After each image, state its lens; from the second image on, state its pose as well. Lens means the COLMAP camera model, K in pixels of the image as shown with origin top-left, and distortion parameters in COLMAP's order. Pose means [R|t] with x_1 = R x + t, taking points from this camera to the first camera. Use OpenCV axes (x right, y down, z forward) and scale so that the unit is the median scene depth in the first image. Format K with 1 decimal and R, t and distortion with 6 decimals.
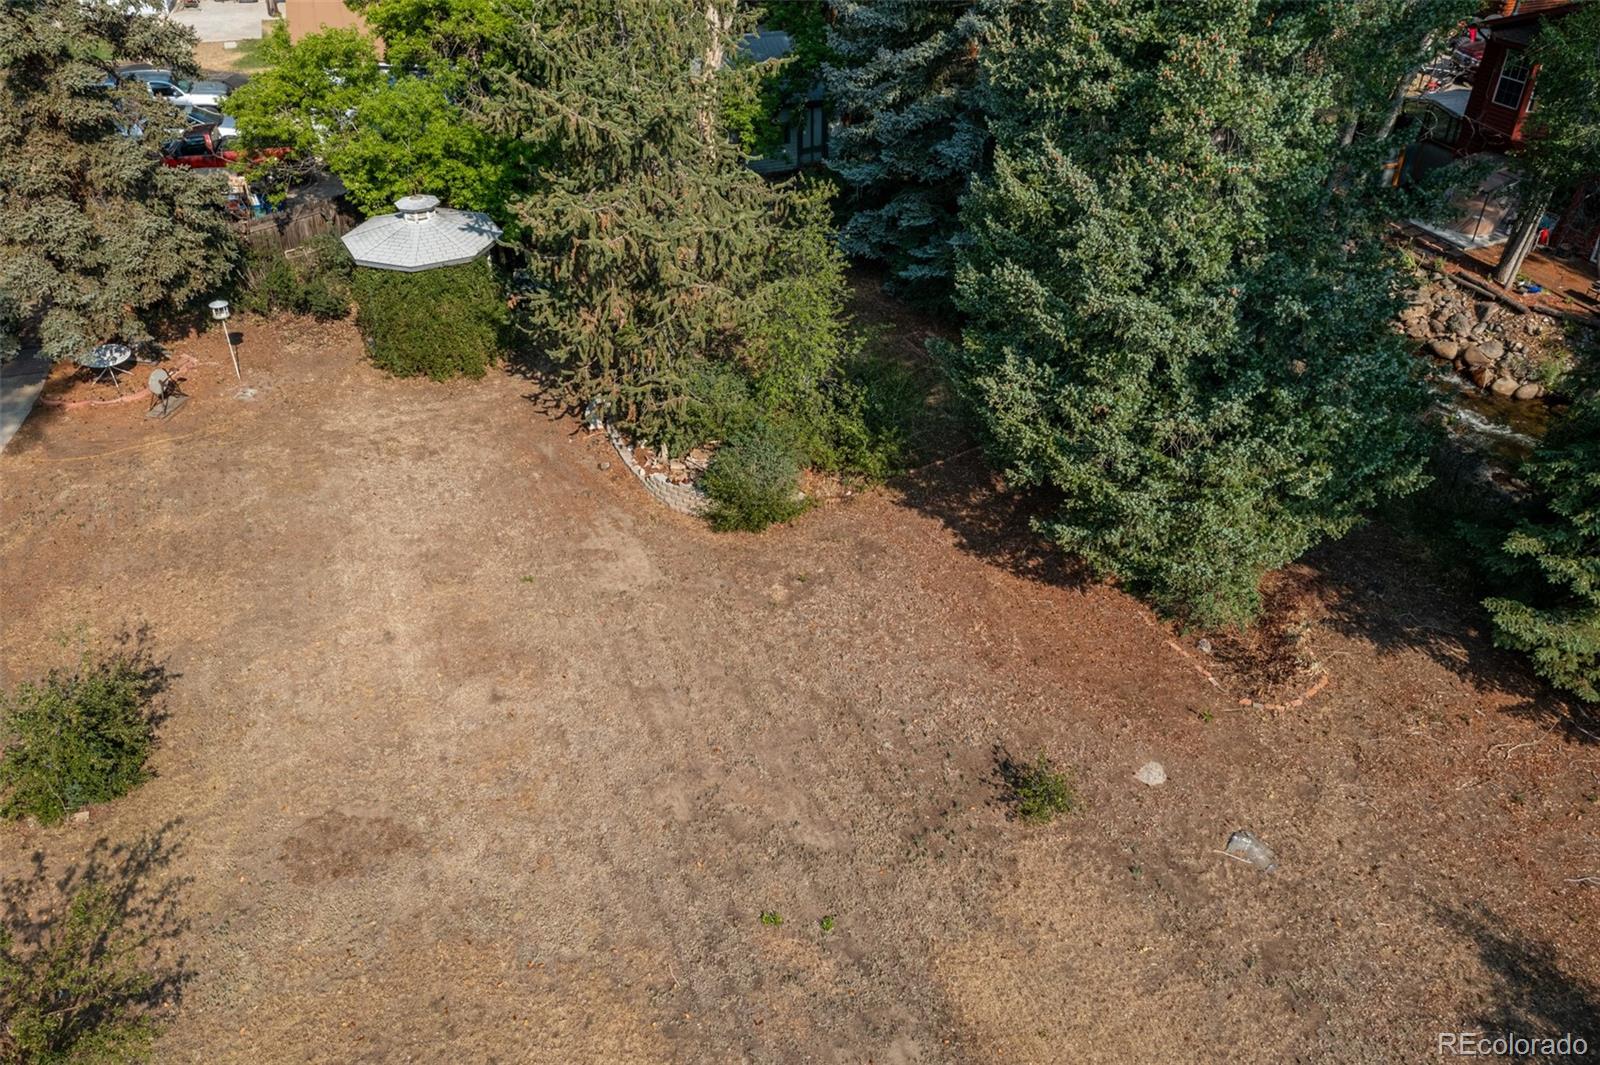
lens RADIAL K [[1279.4, 0, 800.0], [0, 1279.4, 532.5], [0, 0, 1]] dist [0.016345, 0.010428]
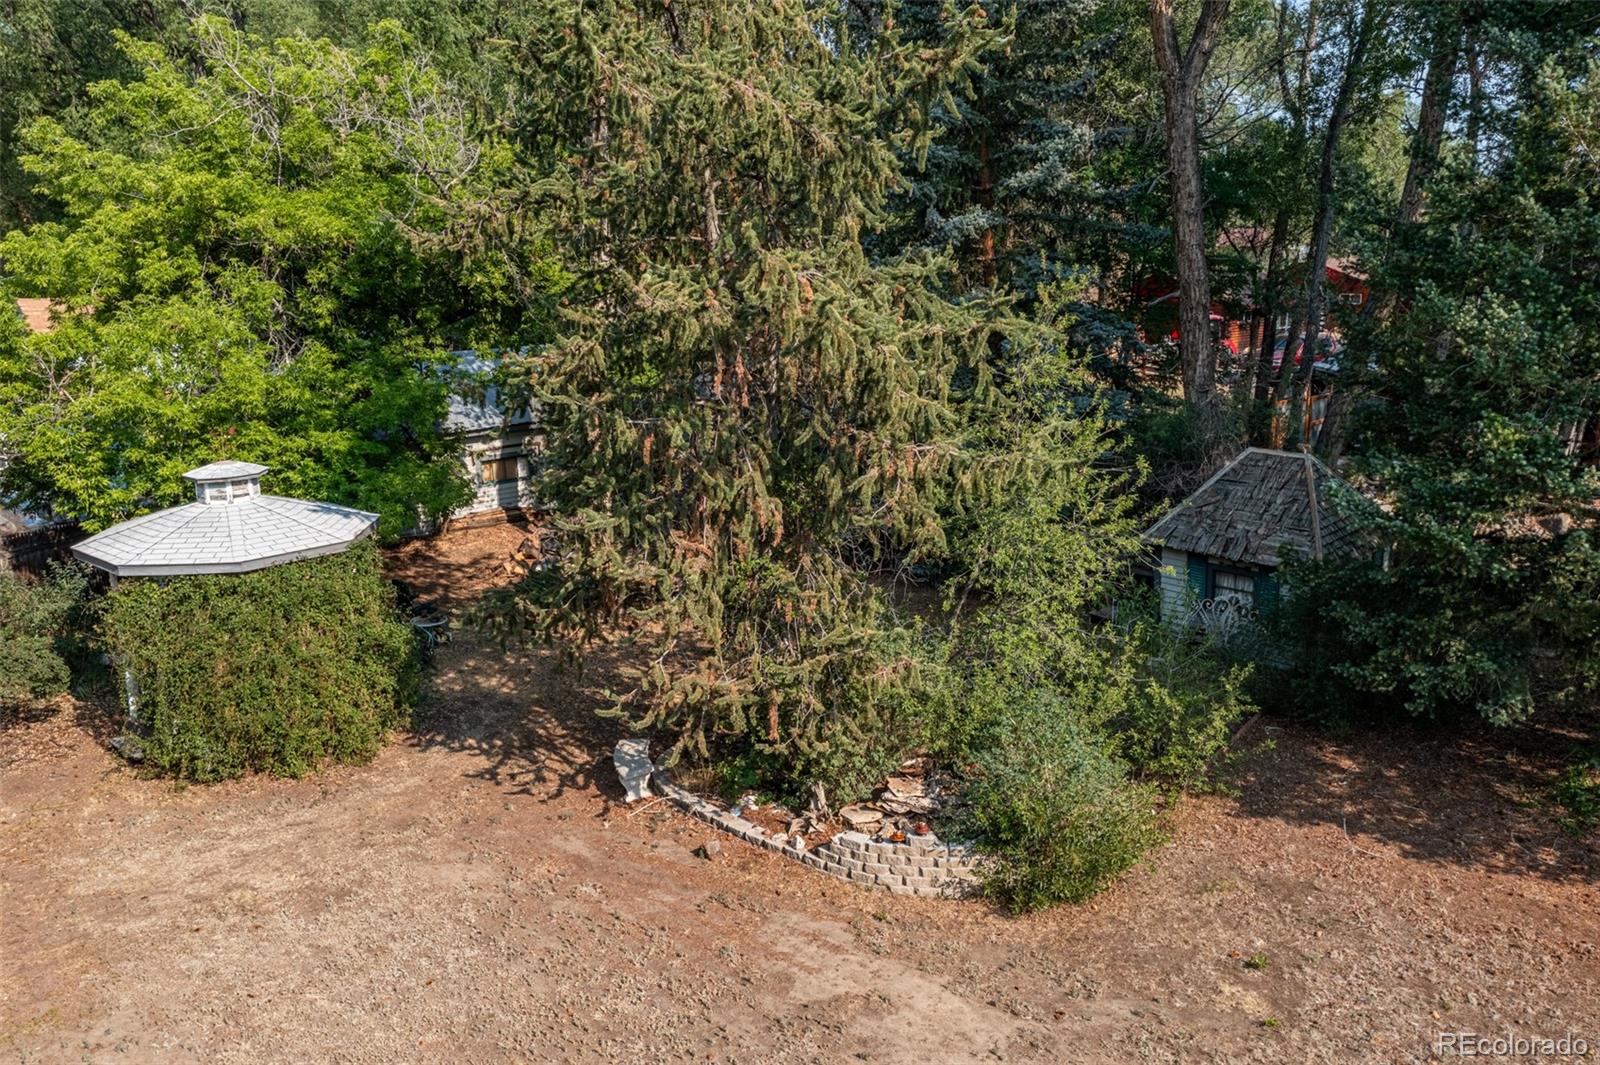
lens RADIAL K [[1279.4, 0, 800.0], [0, 1279.4, 532.5], [0, 0, 1]] dist [0.016345, 0.010428]
pose [[0.940185, -0.098860, 0.326005, -0.254328], [0.212161, 0.918644, -0.333287, 0.009124], [-0.266534, 0.382517, 0.884670, 0.455665]]
